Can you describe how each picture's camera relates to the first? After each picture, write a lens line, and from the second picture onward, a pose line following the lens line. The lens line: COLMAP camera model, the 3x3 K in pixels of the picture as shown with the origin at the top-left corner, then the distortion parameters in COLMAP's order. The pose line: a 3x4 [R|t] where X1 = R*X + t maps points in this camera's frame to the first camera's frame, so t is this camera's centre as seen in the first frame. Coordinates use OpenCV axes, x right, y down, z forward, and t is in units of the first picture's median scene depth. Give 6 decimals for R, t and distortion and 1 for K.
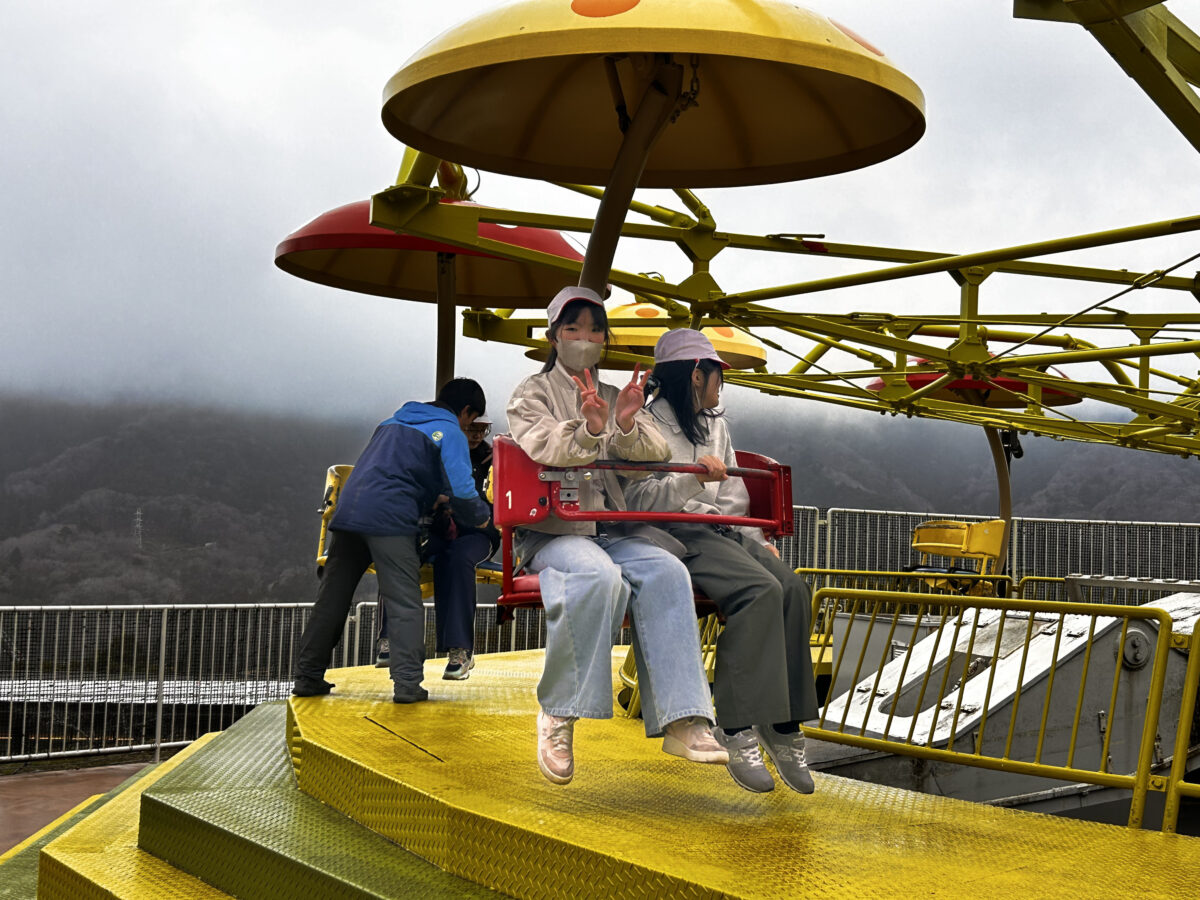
lens RADIAL K [[1627.5, 0, 596.2], [0, 1627.5, 430.7], [0, 0, 1]] dist [0.084596, -0.035589]
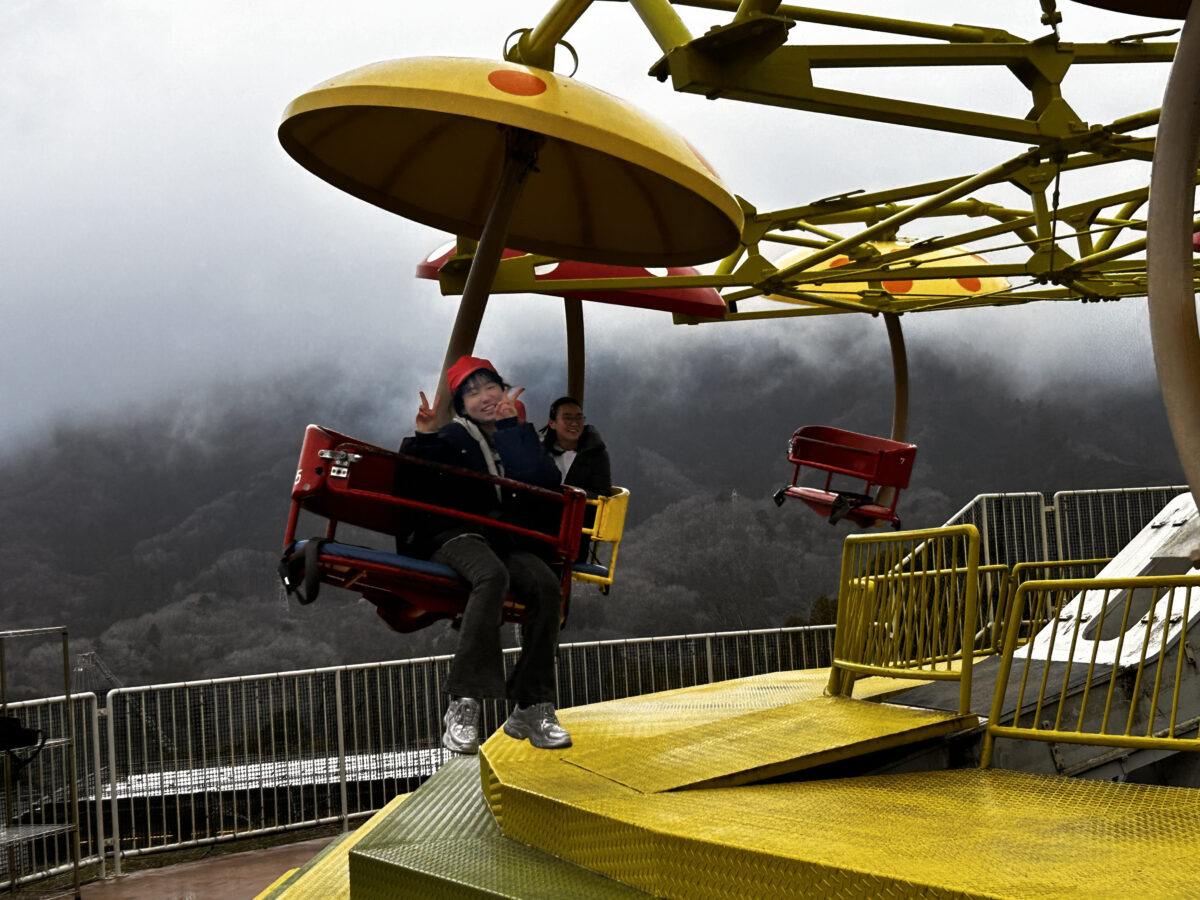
lens RADIAL K [[1949.2, 0, 600.0], [0, 1949.2, 450.0], [0, 0, 1]] dist [0.179744, -0.020047]
pose [[0.989670, -0.102797, -0.099931, 0.010968], [0.103735, 0.994596, 0.004218, -0.006240], [0.098957, -0.014541, 0.994985, -0.101509]]
